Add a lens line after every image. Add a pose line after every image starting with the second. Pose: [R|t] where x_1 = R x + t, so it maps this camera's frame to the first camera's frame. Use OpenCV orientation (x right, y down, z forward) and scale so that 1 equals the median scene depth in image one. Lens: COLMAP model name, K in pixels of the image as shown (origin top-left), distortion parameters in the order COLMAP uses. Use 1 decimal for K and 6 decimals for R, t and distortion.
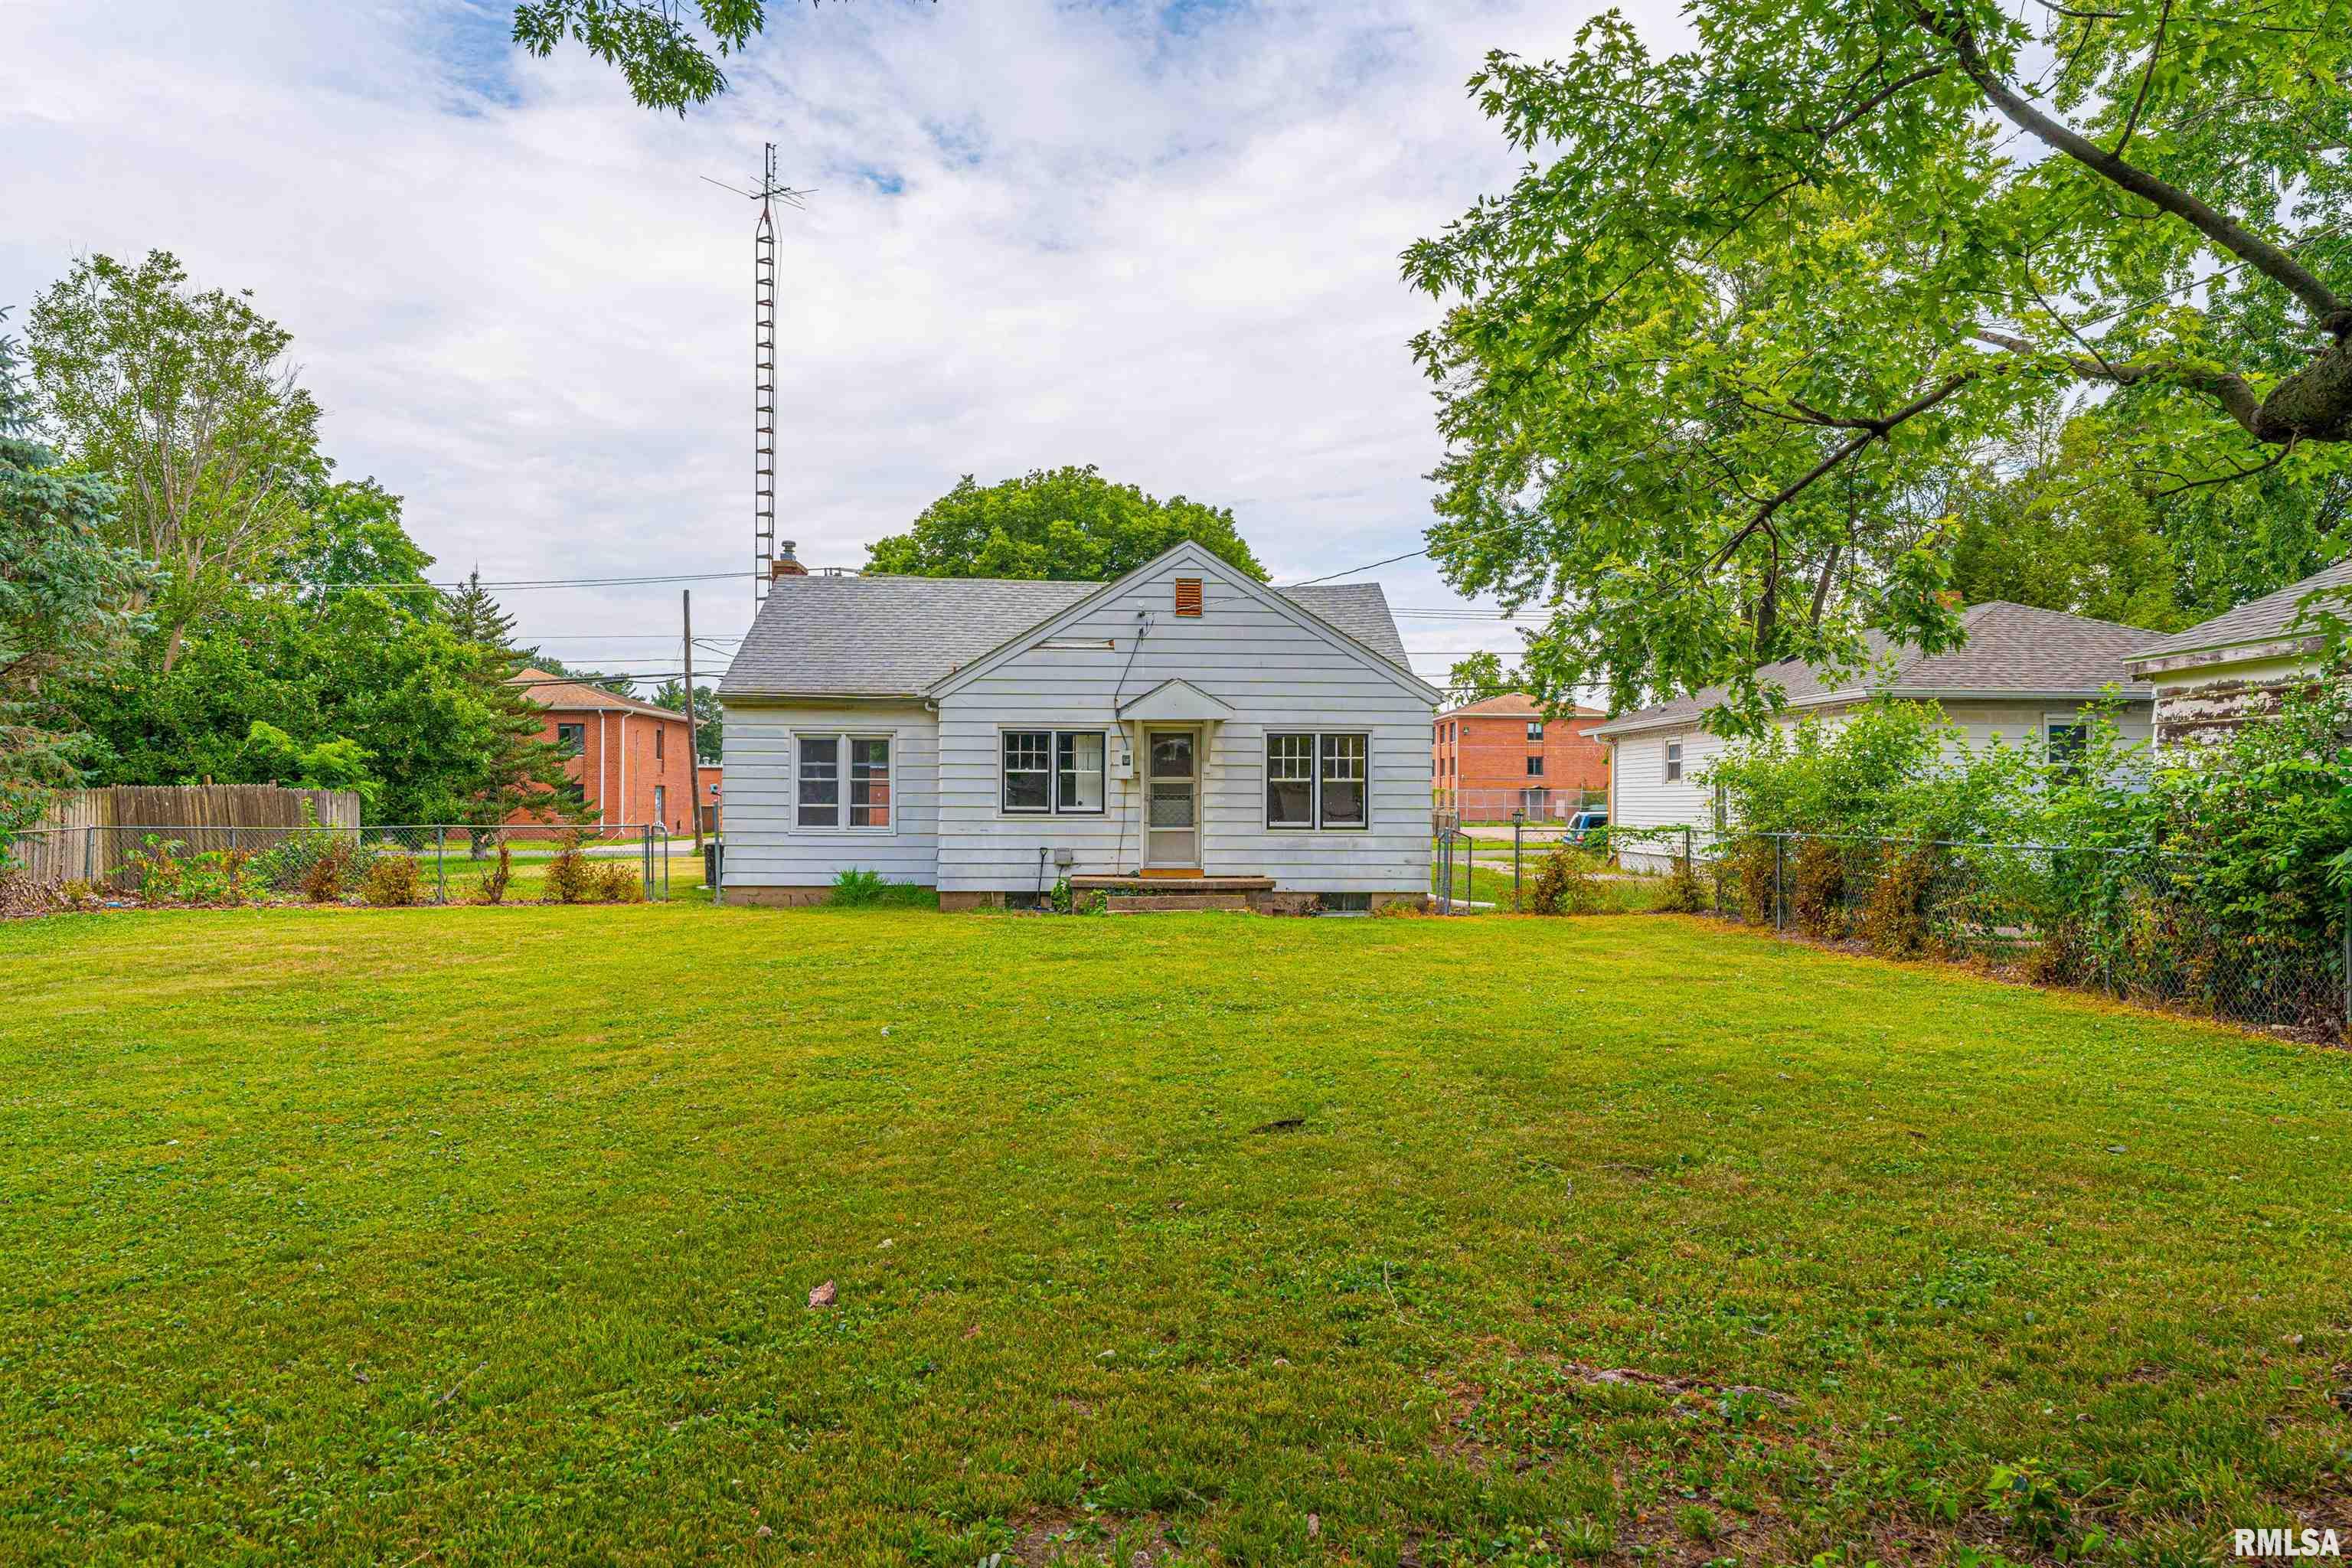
lens RADIAL K [[1548.1, 0, 1169.8], [0, 1548.1, 782.6], [0, 0, 1]] dist [0.004404, -0.001769]
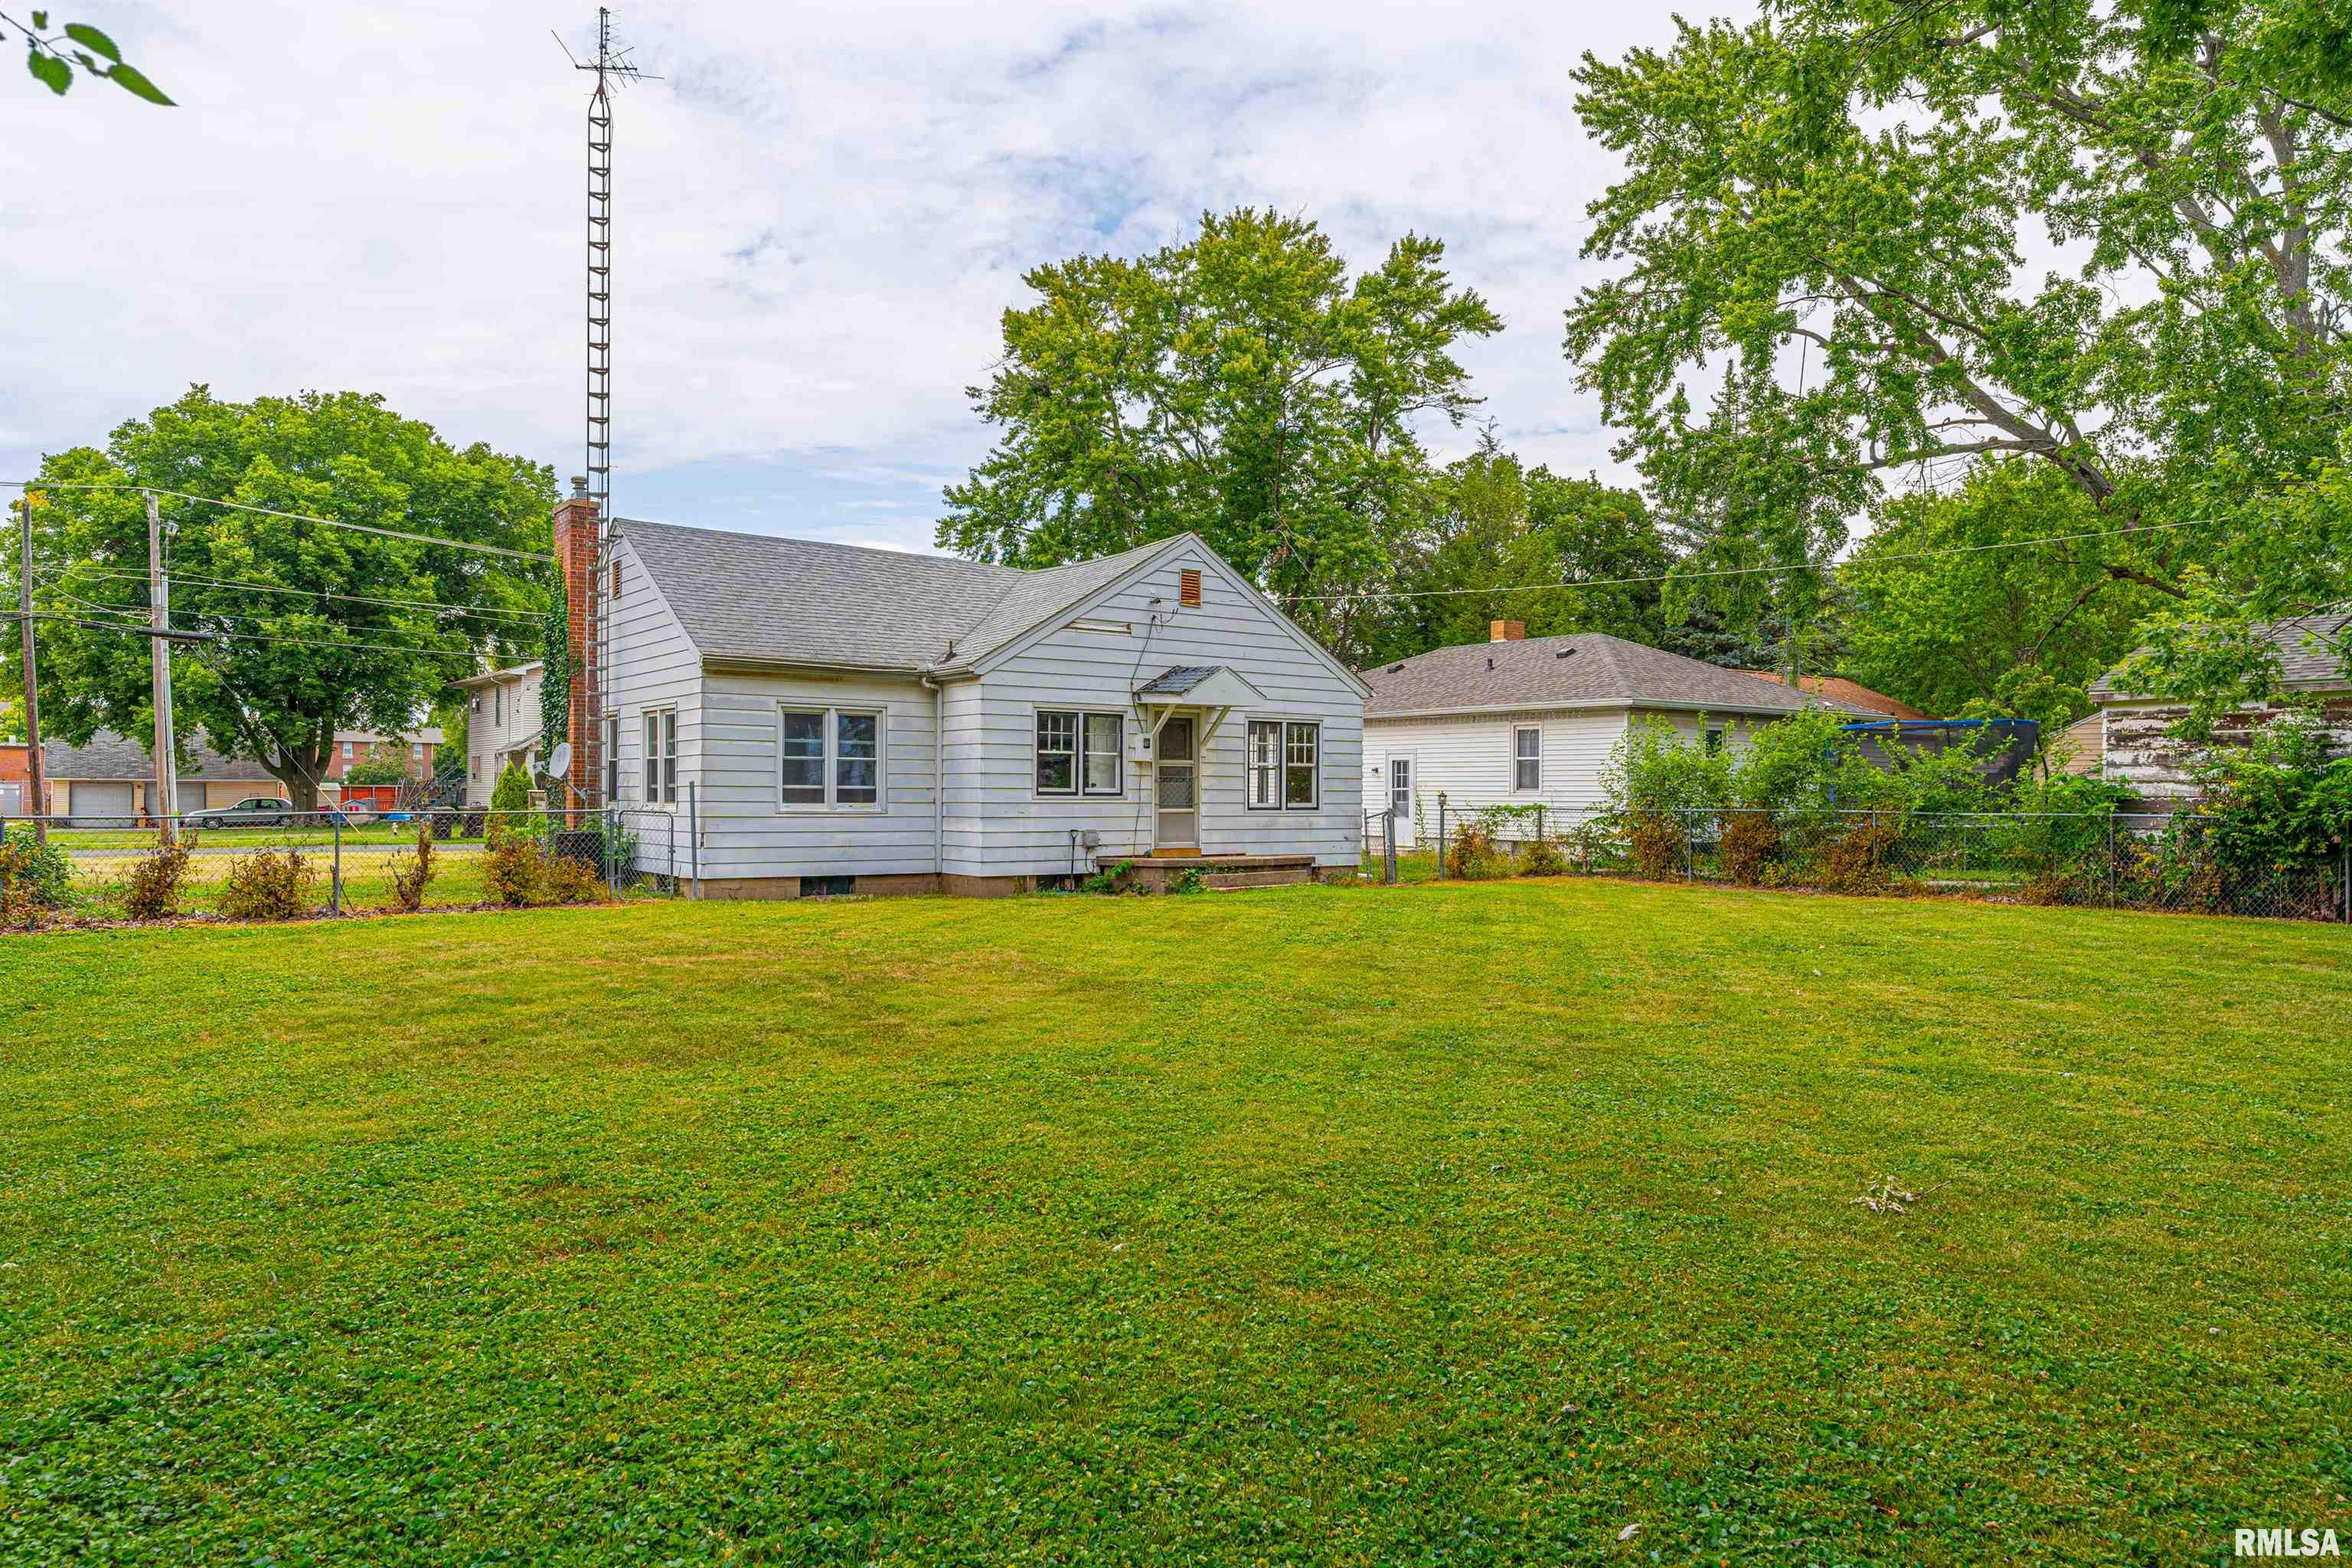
lens RADIAL K [[1548.1, 0, 1169.8], [0, 1548.1, 782.6], [0, 0, 1]] dist [0.004404, -0.001769]
pose [[0.827711, 0.004115, 0.561140, -0.582946], [-0.008411, 0.999952, 0.005075, 0.006256], [-0.561092, -0.008921, 0.827705, 0.144565]]
